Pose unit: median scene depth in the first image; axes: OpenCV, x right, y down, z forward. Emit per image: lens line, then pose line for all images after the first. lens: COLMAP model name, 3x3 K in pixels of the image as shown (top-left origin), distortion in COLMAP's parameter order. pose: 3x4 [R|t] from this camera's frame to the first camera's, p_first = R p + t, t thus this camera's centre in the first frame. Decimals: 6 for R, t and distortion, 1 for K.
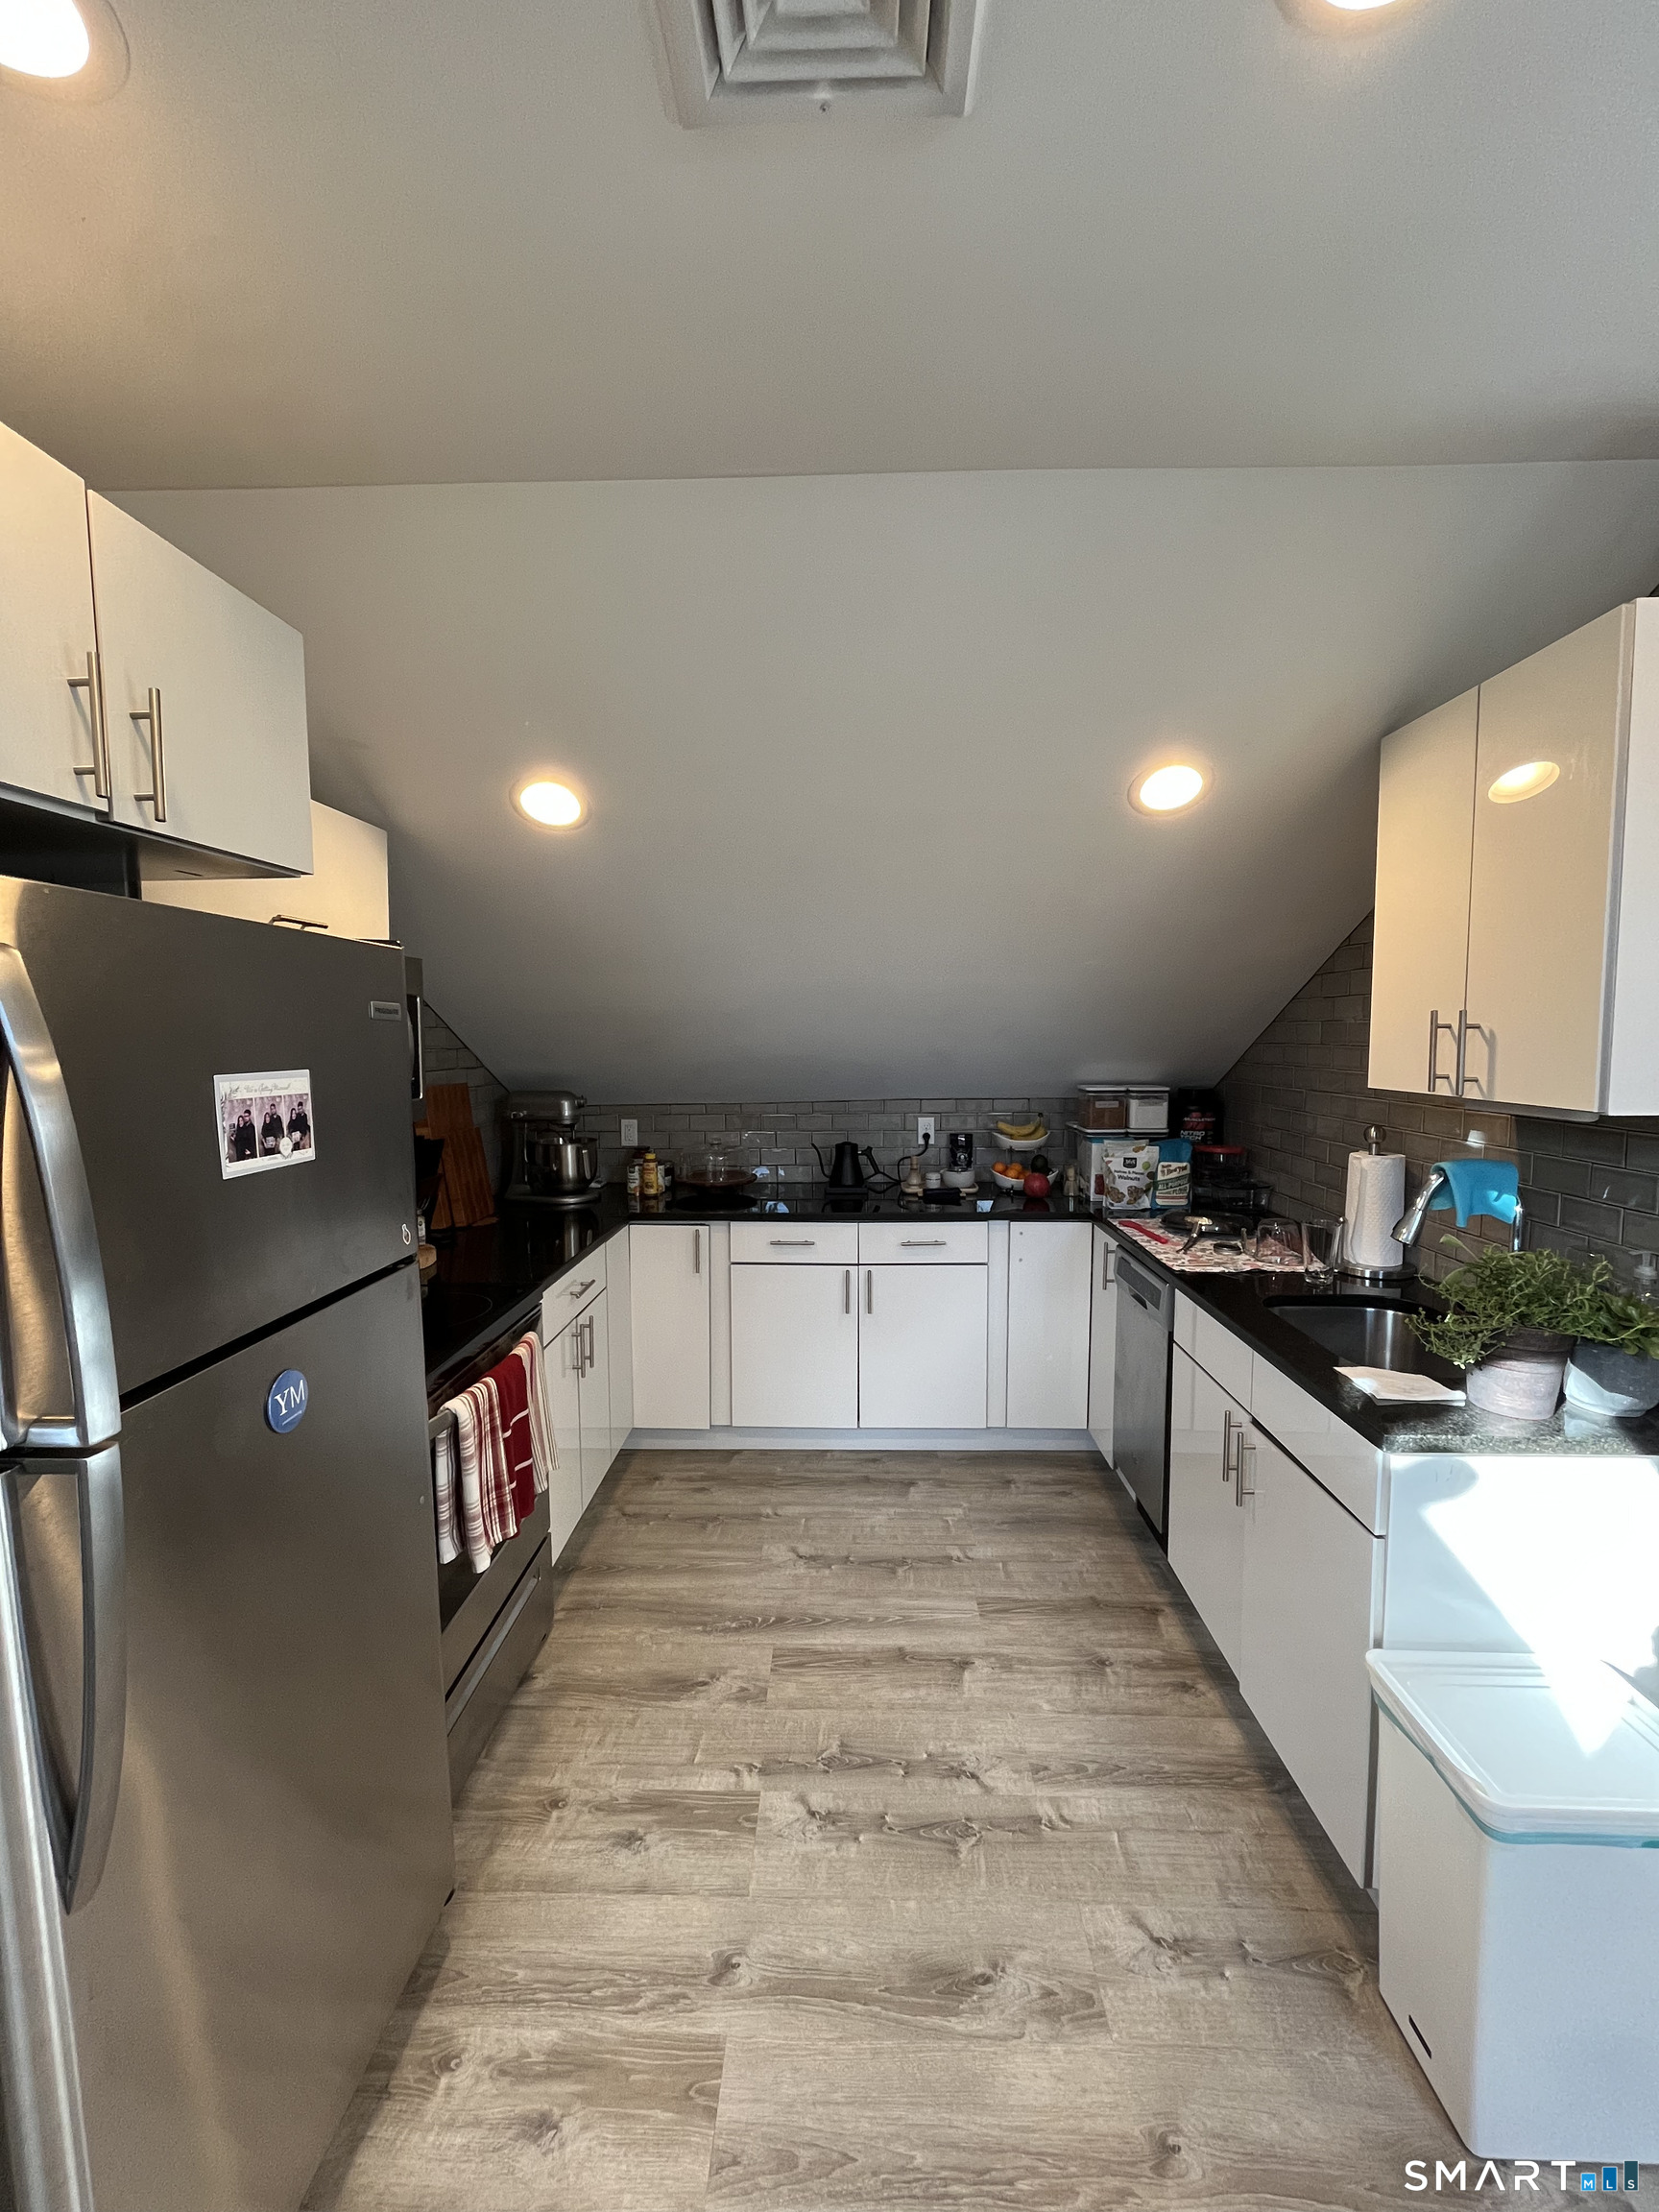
lens RADIAL K [[889.9, 0, 826.7], [0, 889.9, 1103.6], [0, 0, 1]] dist [-0.002552, -0.000057]
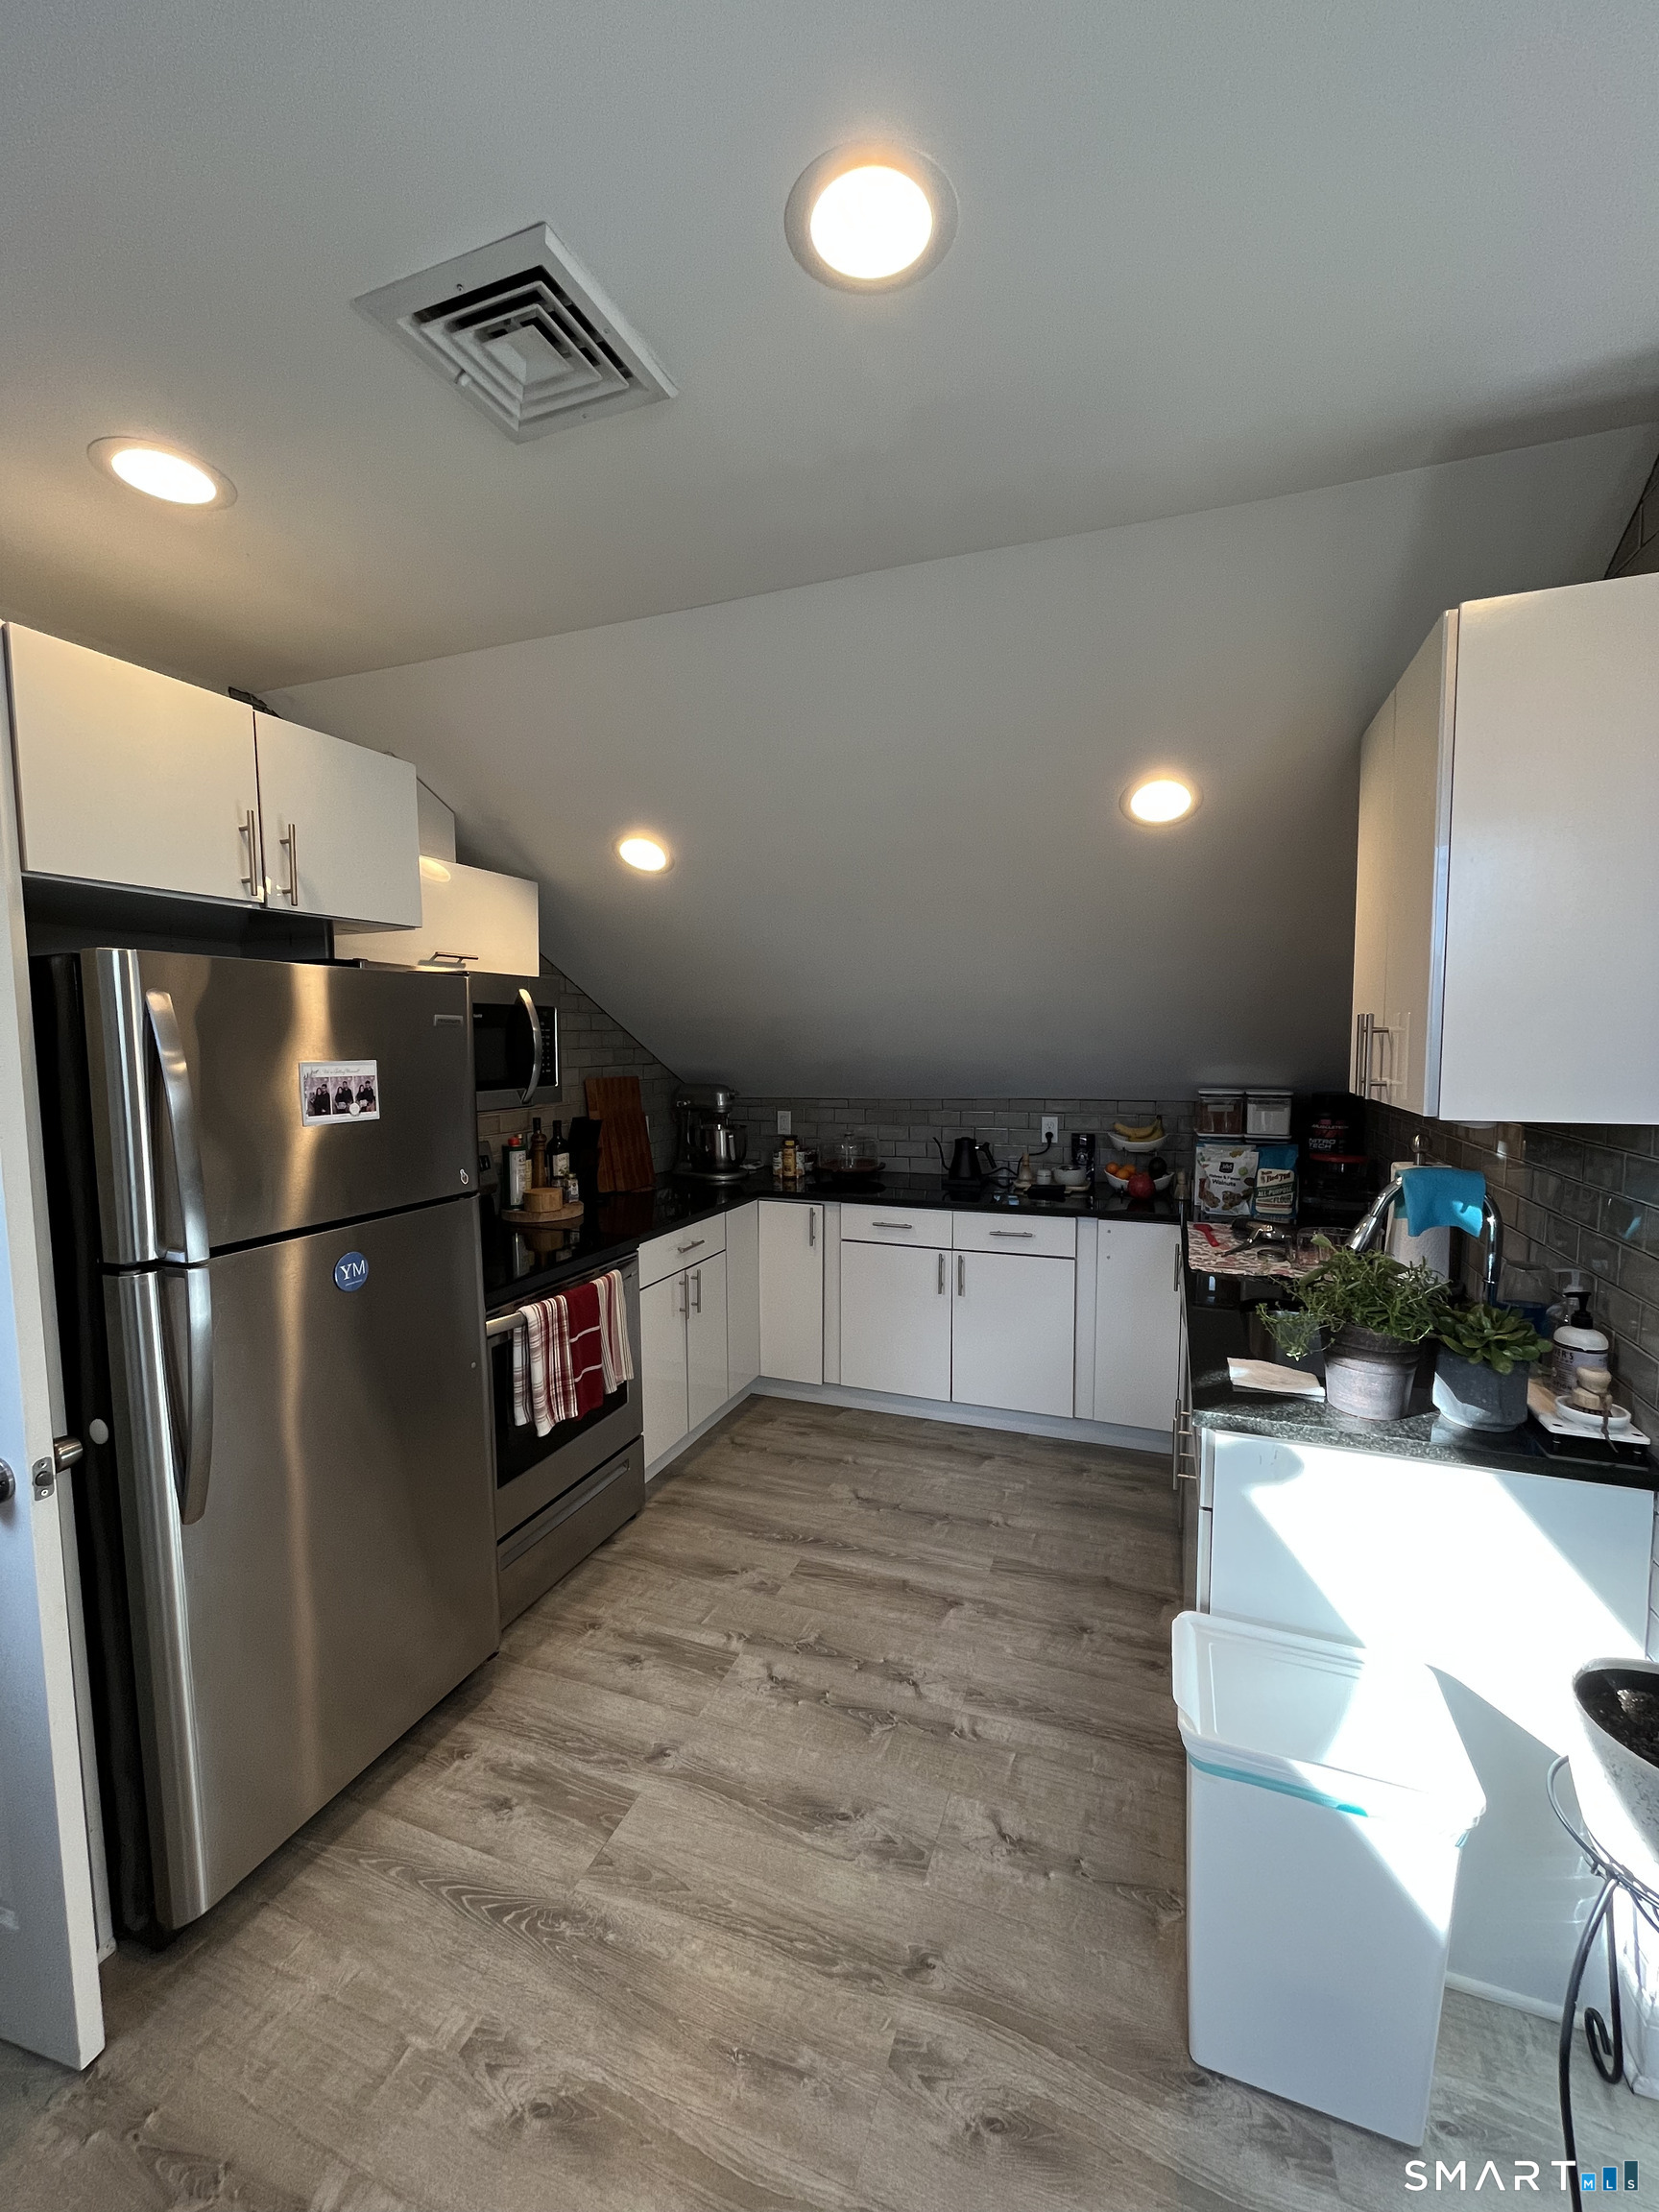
lens RADIAL K [[889.9, 0, 826.7], [0, 889.9, 1103.6], [0, 0, 1]] dist [-0.002552, -0.000057]
pose [[0.945361, 0.025414, -0.325035, 0.391907], [-0.025939, 0.999660, 0.002720, 0.007446], [0.324993, 0.005860, 0.945698, -0.119857]]
